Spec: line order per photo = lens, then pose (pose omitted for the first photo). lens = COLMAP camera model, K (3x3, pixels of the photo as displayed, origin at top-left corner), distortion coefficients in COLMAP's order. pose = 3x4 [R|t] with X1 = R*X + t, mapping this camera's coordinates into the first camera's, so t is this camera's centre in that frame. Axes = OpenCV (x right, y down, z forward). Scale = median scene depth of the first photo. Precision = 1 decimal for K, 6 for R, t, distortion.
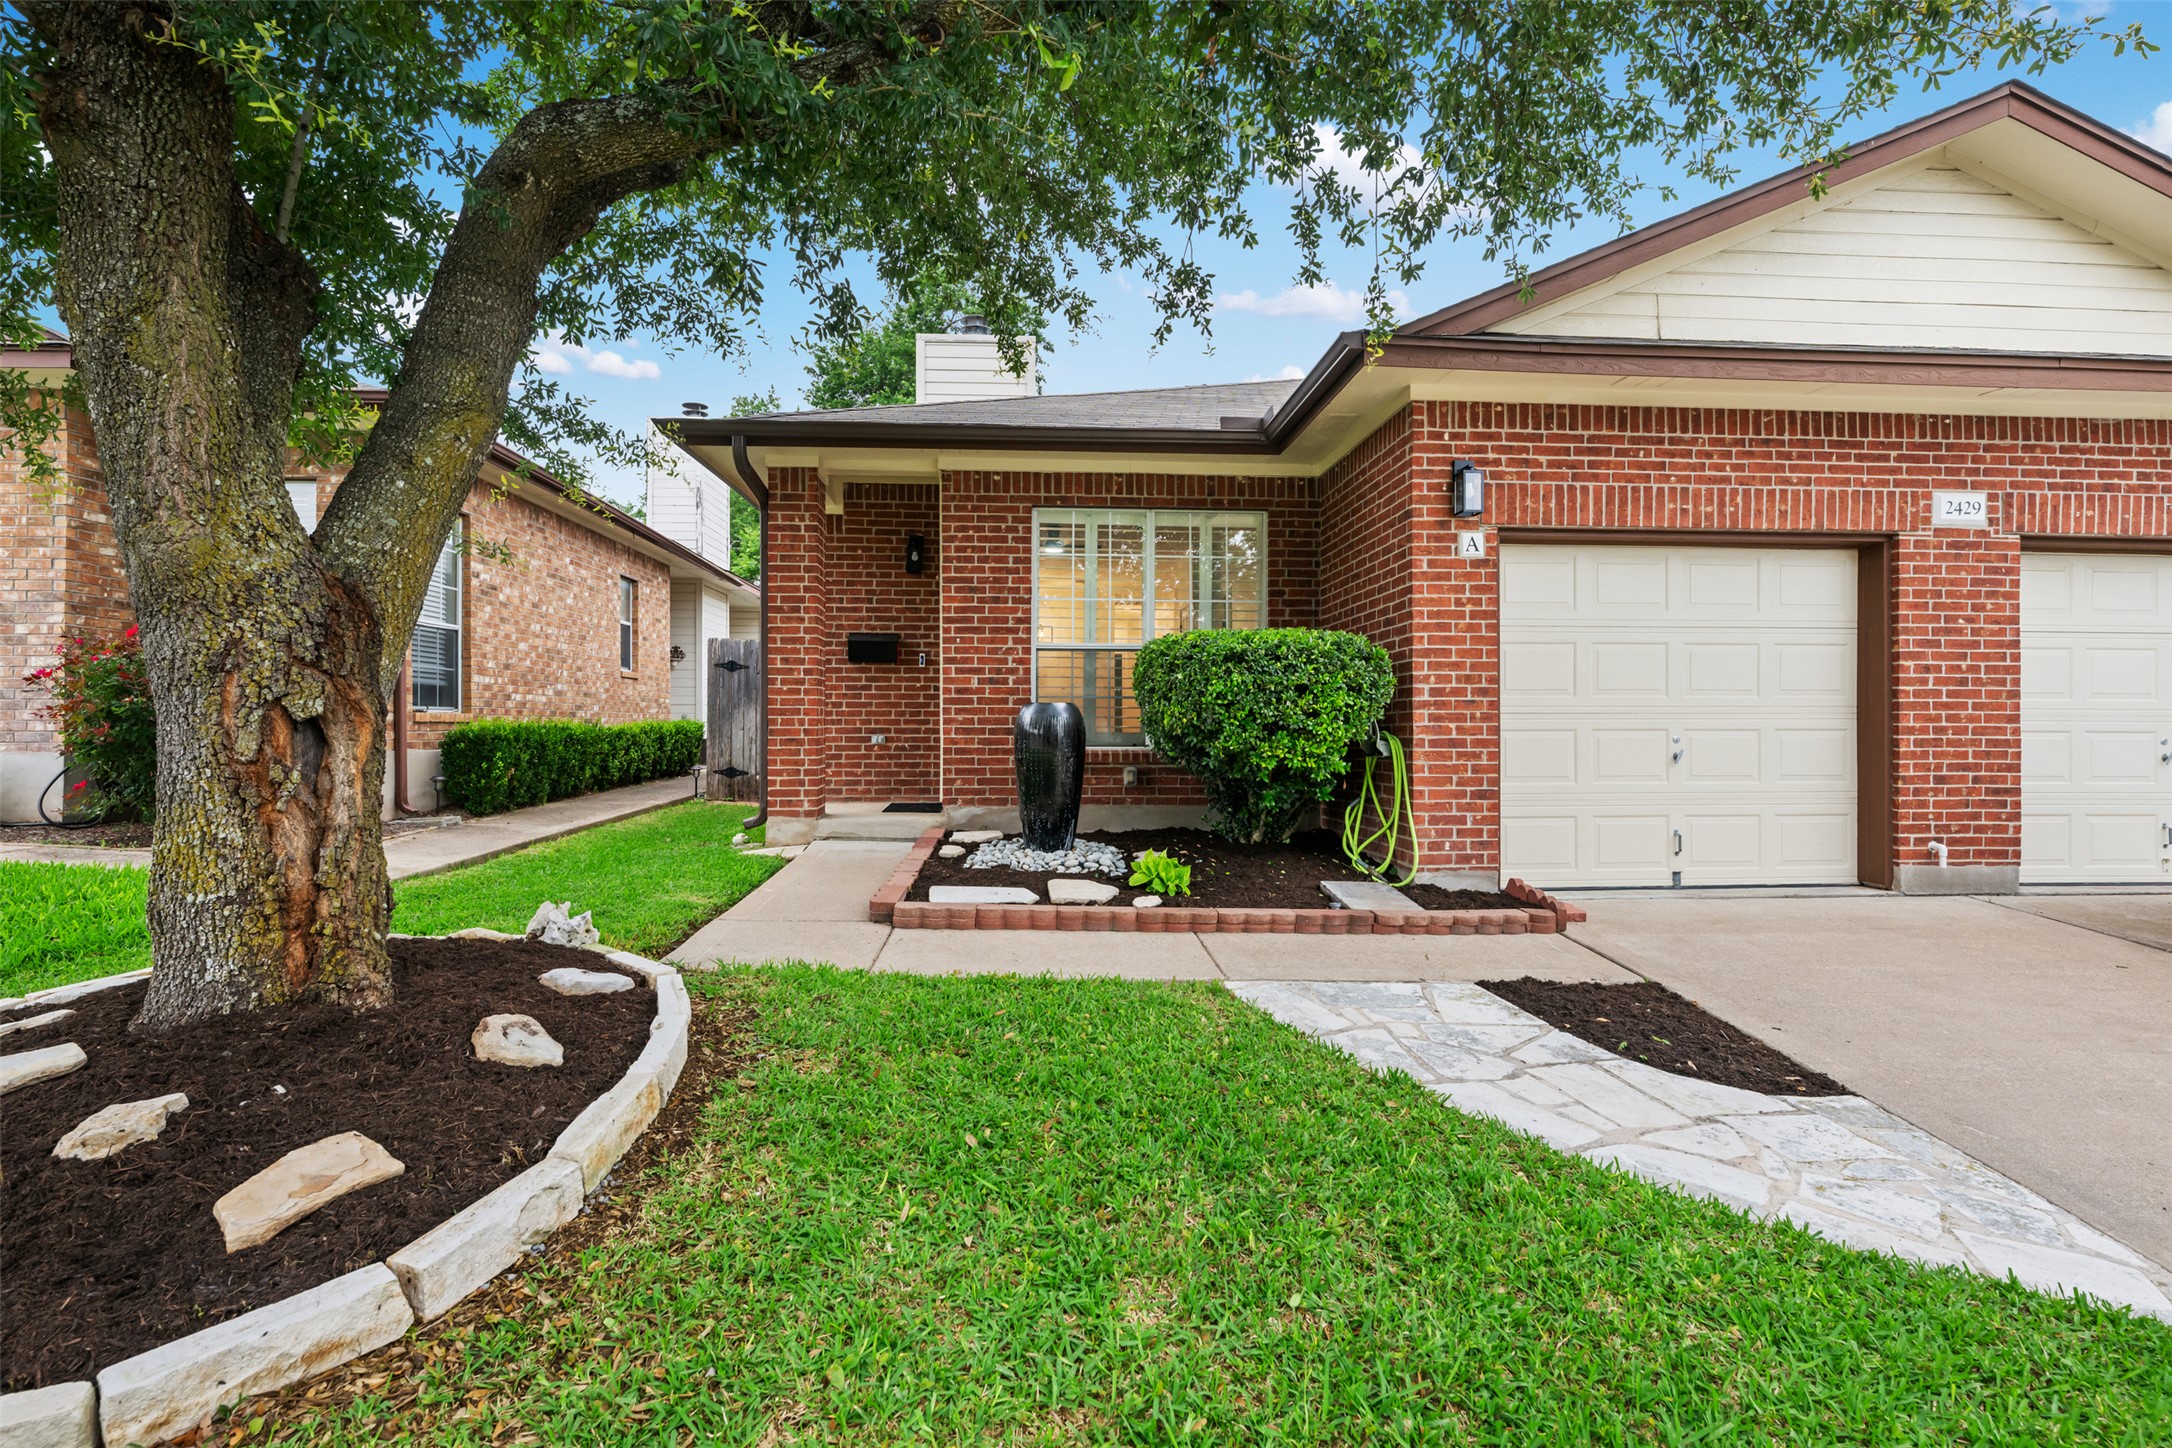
lens RADIAL K [[1000.6, 0, 1115.9], [0, 1000.6, 732.3], [0, 0, 1]] dist [-0.000050, -0.000050]
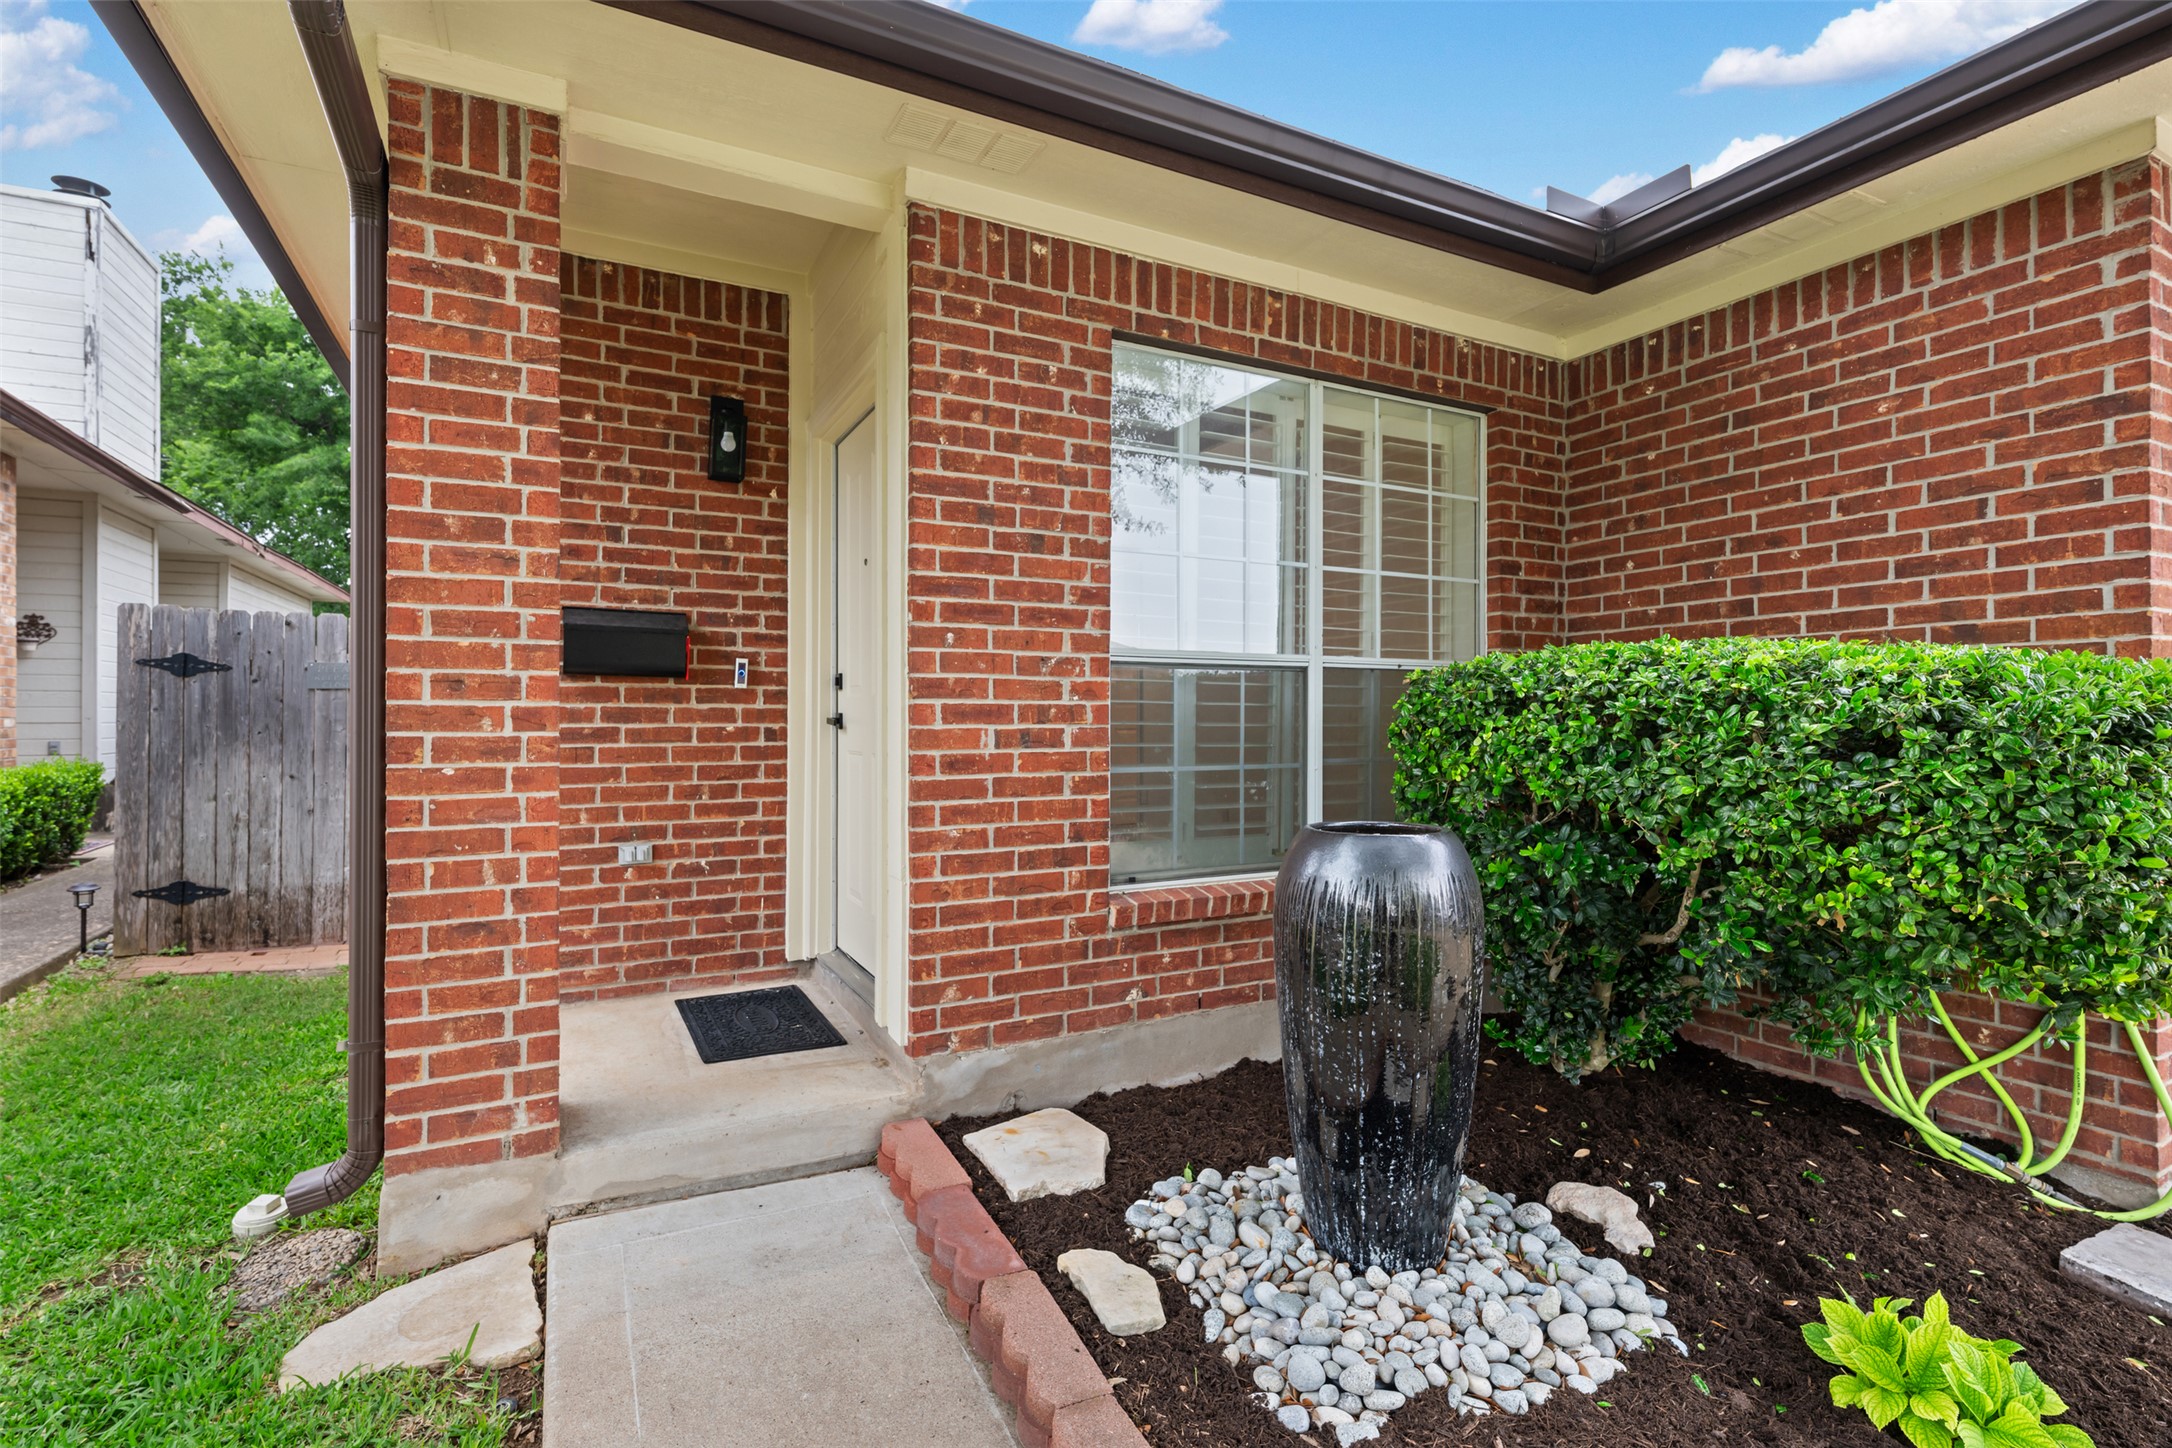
lens RADIAL K [[1000.6, 0, 1100.2], [0, 1000.6, 716.7], [0, 0, 1]] dist [-0.000050, -0.000050]
pose [[0.922097, 0.000137, 0.386958, -0.255988], [0.002313, 0.999980, -0.005866, -0.057671], [-0.386951, 0.006304, 0.922079, 0.606460]]
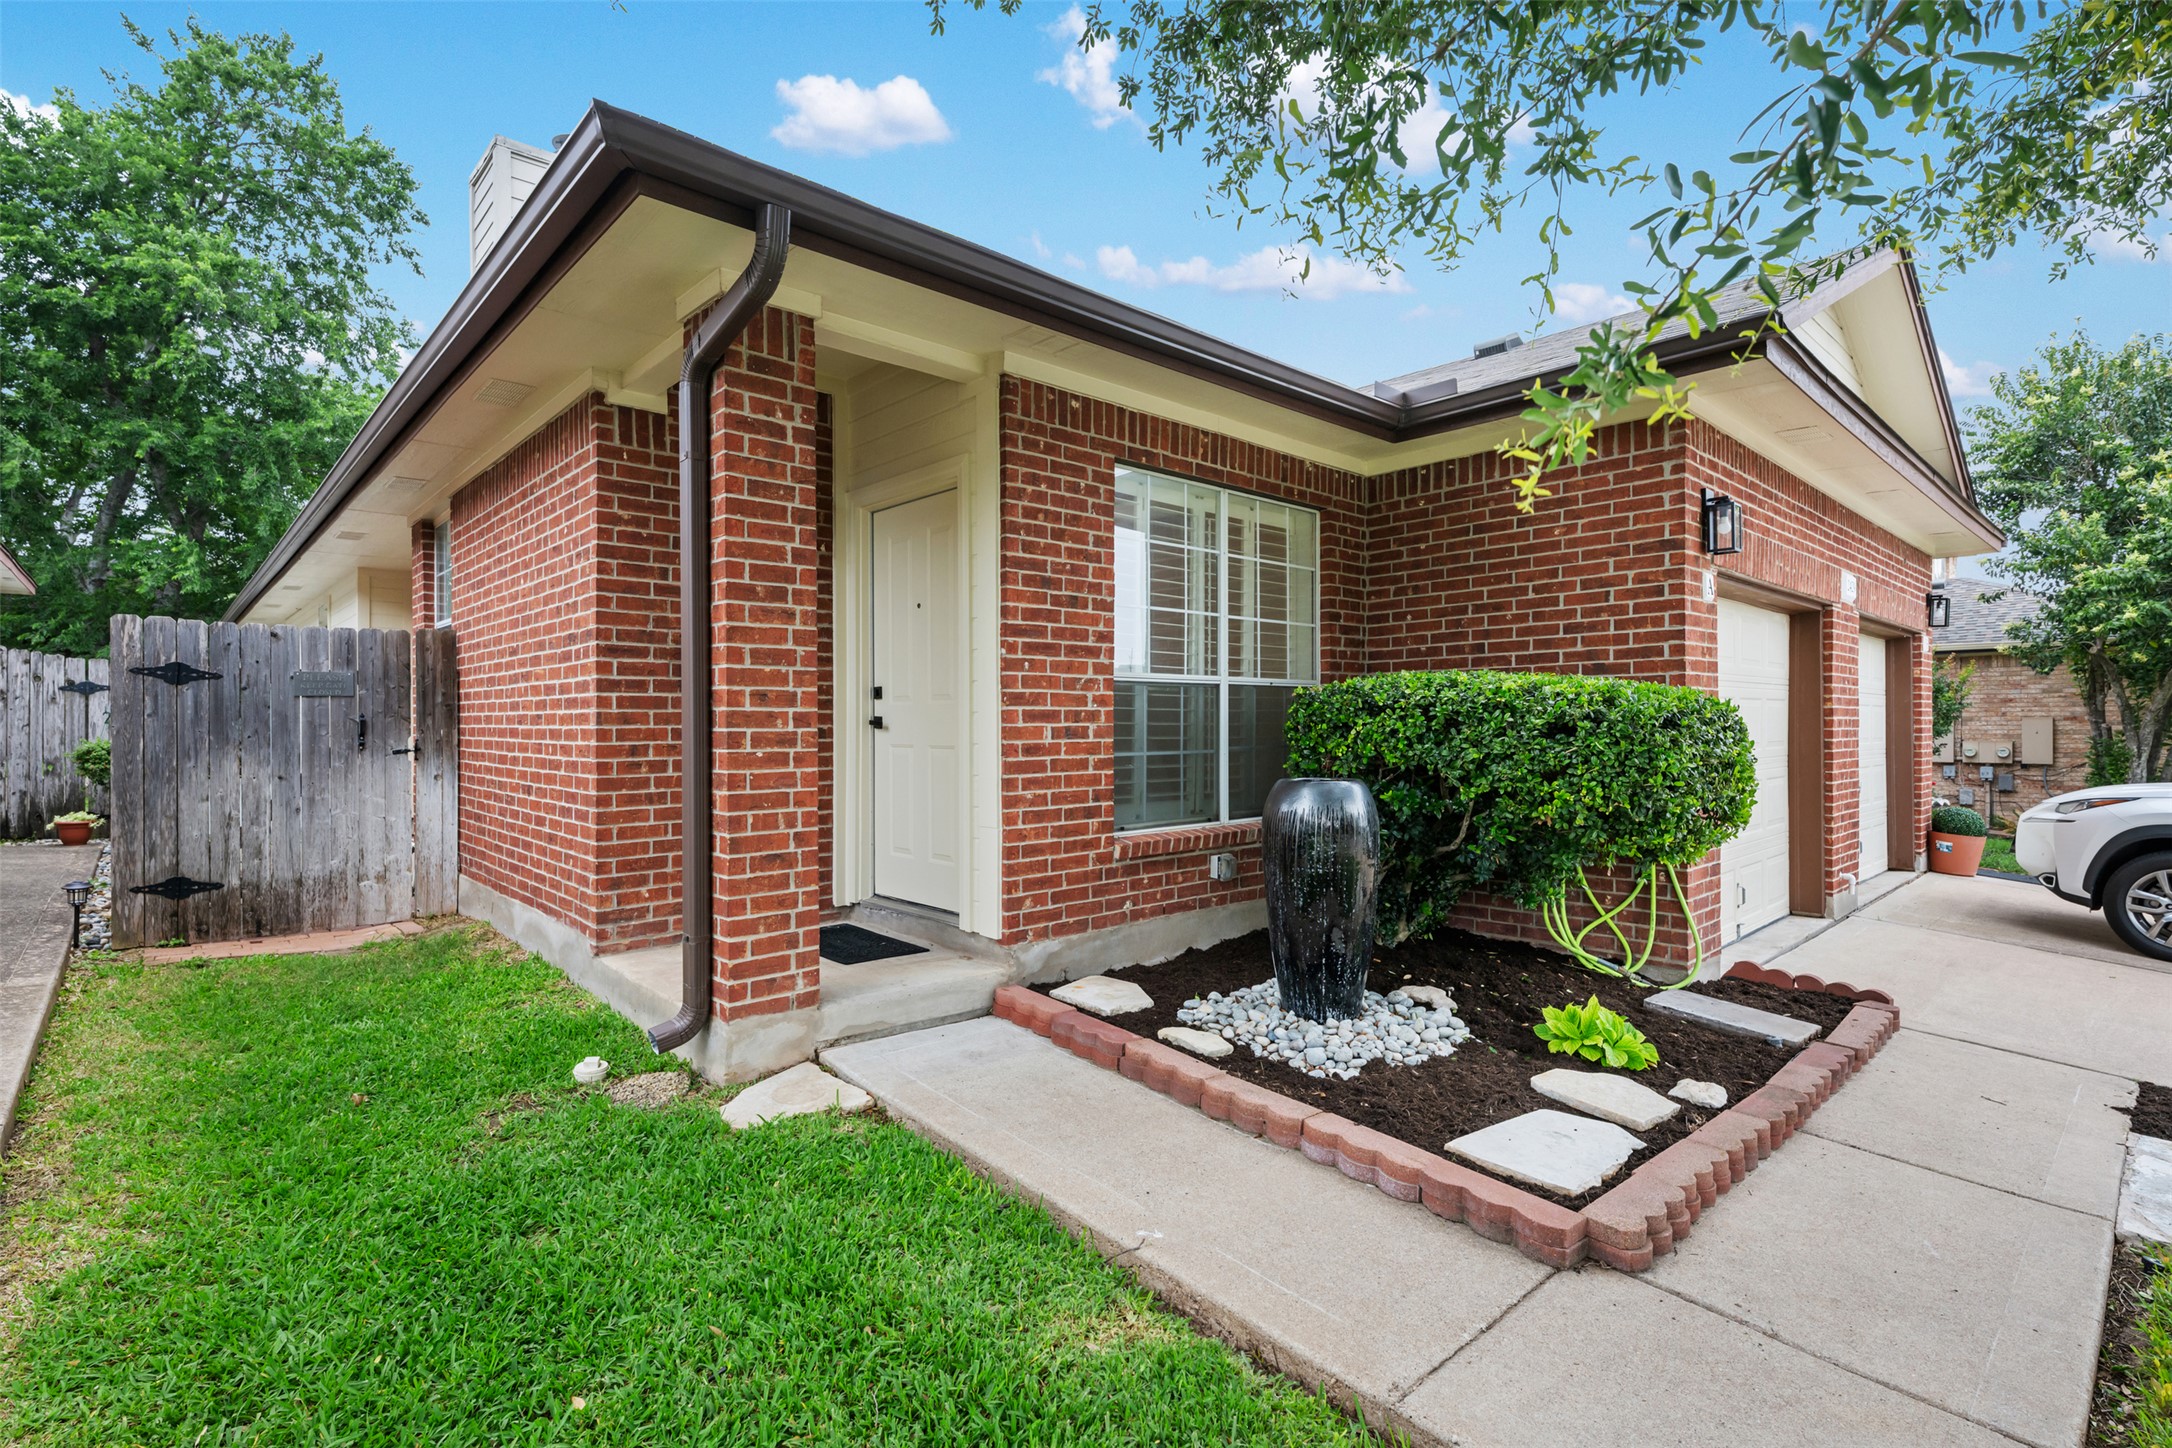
lens RADIAL K [[1000.6, 0, 1080.1], [0, 1000.6, 730.5], [0, 0, 1]] dist [-0.000050, -0.000050]
pose [[0.799100, -0.008241, 0.601142, -0.489030], [0.007595, 0.999965, 0.003612, -0.054676], [-0.601150, 0.001679, 0.799134, 0.502453]]
